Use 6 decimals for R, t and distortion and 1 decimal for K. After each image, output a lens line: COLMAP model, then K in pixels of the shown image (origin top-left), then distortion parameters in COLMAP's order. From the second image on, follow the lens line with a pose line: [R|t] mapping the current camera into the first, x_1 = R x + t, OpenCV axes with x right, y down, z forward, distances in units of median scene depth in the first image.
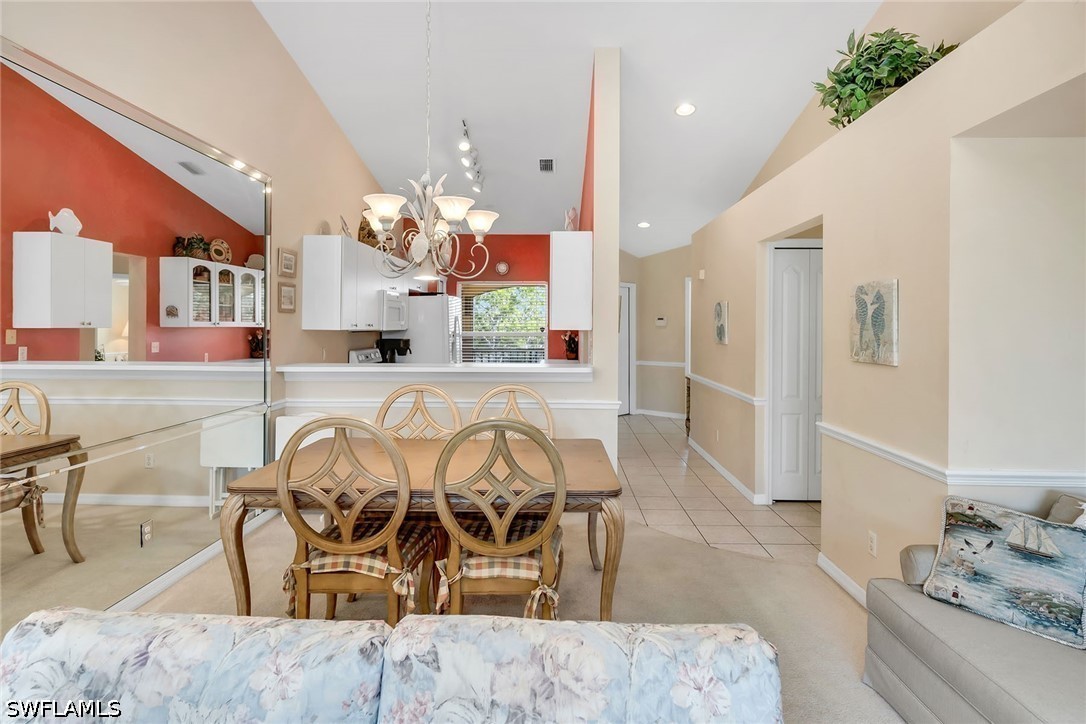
lens RADIAL K [[566.1, 0, 537.9], [0, 566.1, 331.0], [0, 0, 1]] dist [0.000345, -0.000049]
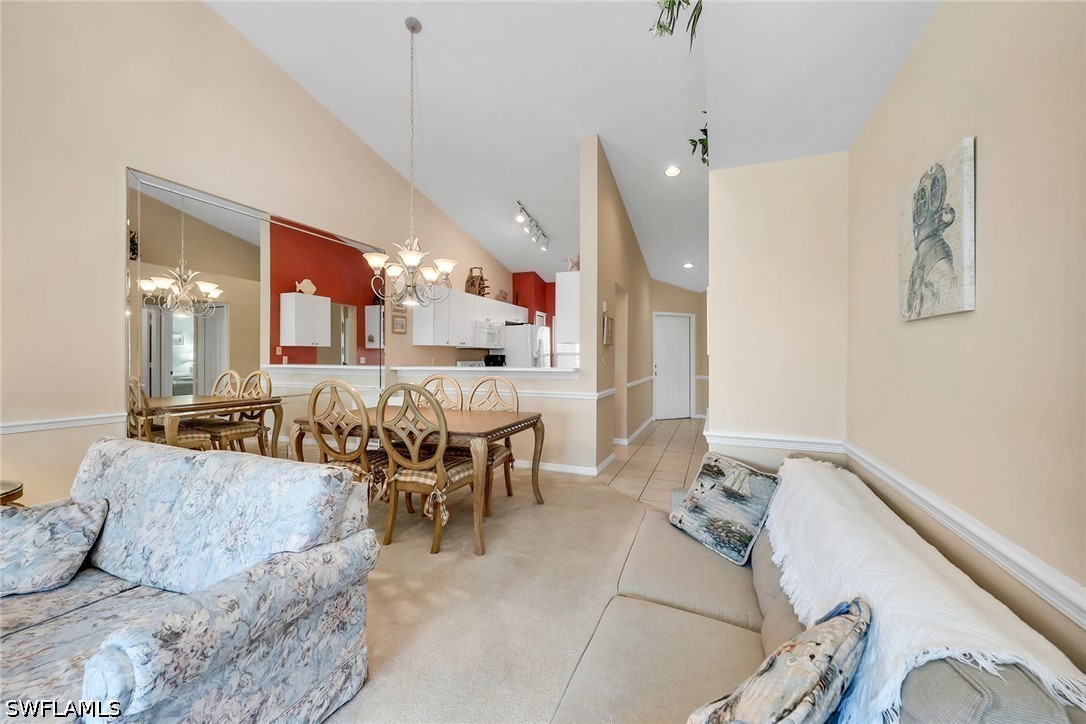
lens RADIAL K [[431.8, 0, 543.0], [0, 431.8, 362.0], [0, 0, 1]] dist [-0.000374, -0.000123]
pose [[0.939514, 0.001814, -0.342506, 0.506105], [-0.001401, 0.999998, 0.001452, 0.062503], [0.342508, -0.000885, 0.939515, -0.029988]]
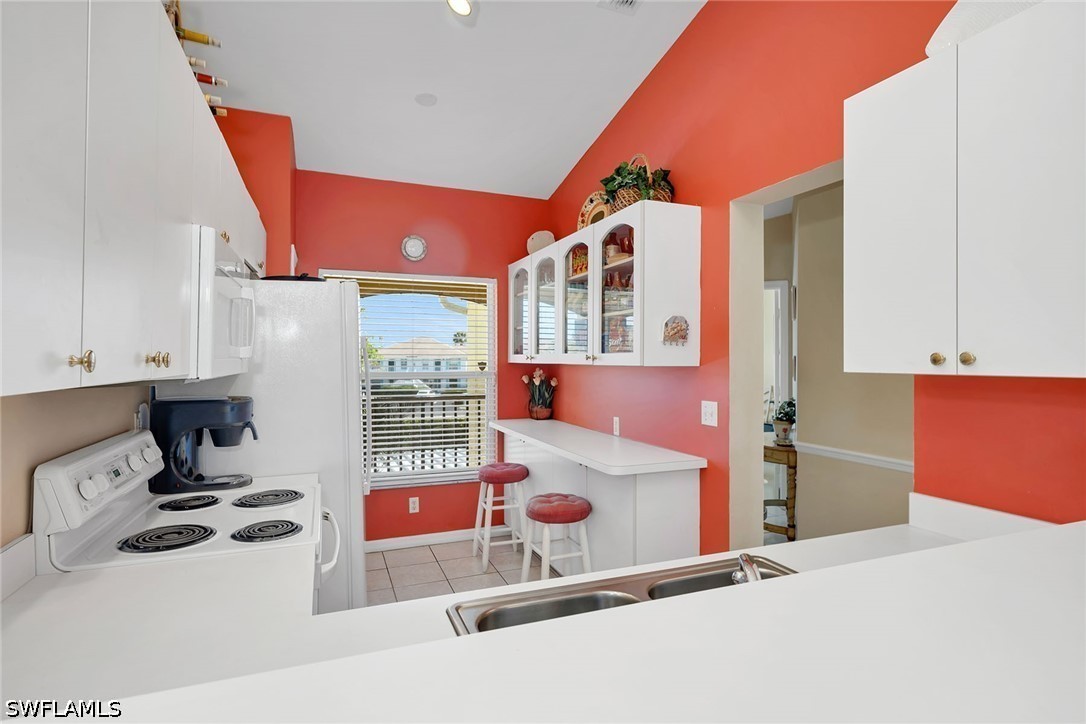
lens RADIAL K [[566.1, 0, 537.9], [0, 566.1, 331.0], [0, 0, 1]] dist [0.000345, -0.000049]
pose [[0.917306, 0.016562, 0.397838, -0.413671], [0.006481, 0.998381, -0.056507, -0.012422], [-0.398129, 0.054413, 0.915714, 1.222898]]
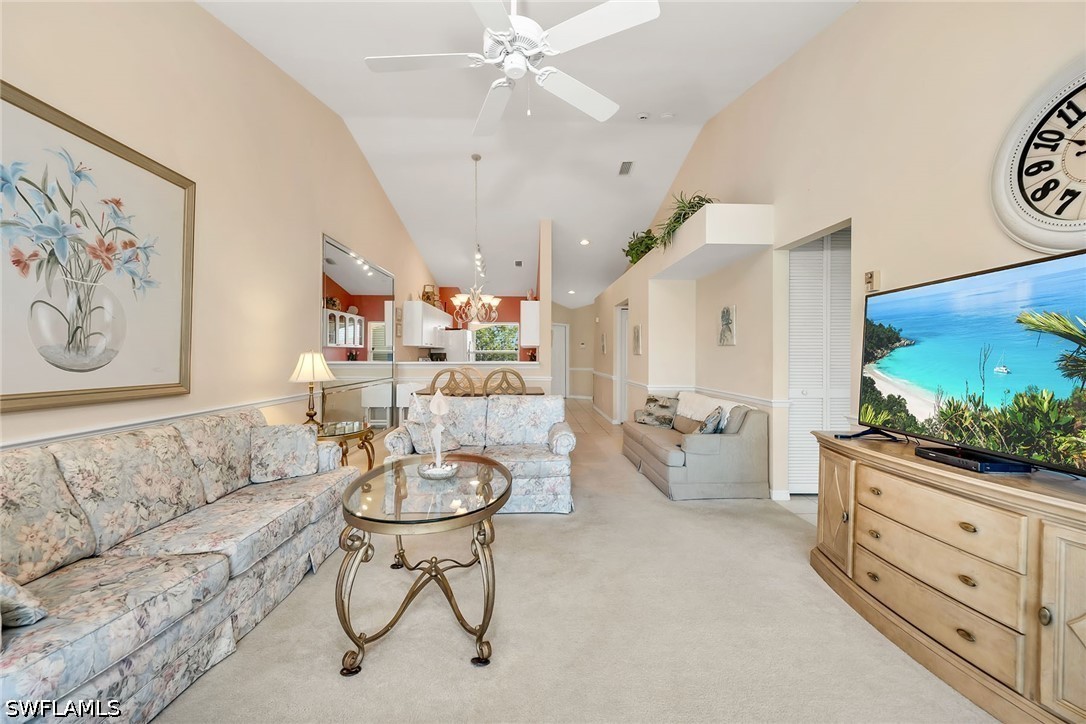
lens RADIAL K [[434.0, 0, 545.6], [0, 434.0, 356.6], [0, 0, 1]] dist [-0.001010, -0.000120]
pose [[0.996815, -0.000059, 0.079749, -0.022132], [0.000434, 0.999989, -0.004684, 0.068775], [-0.079748, 0.004704, 0.996804, -0.959828]]
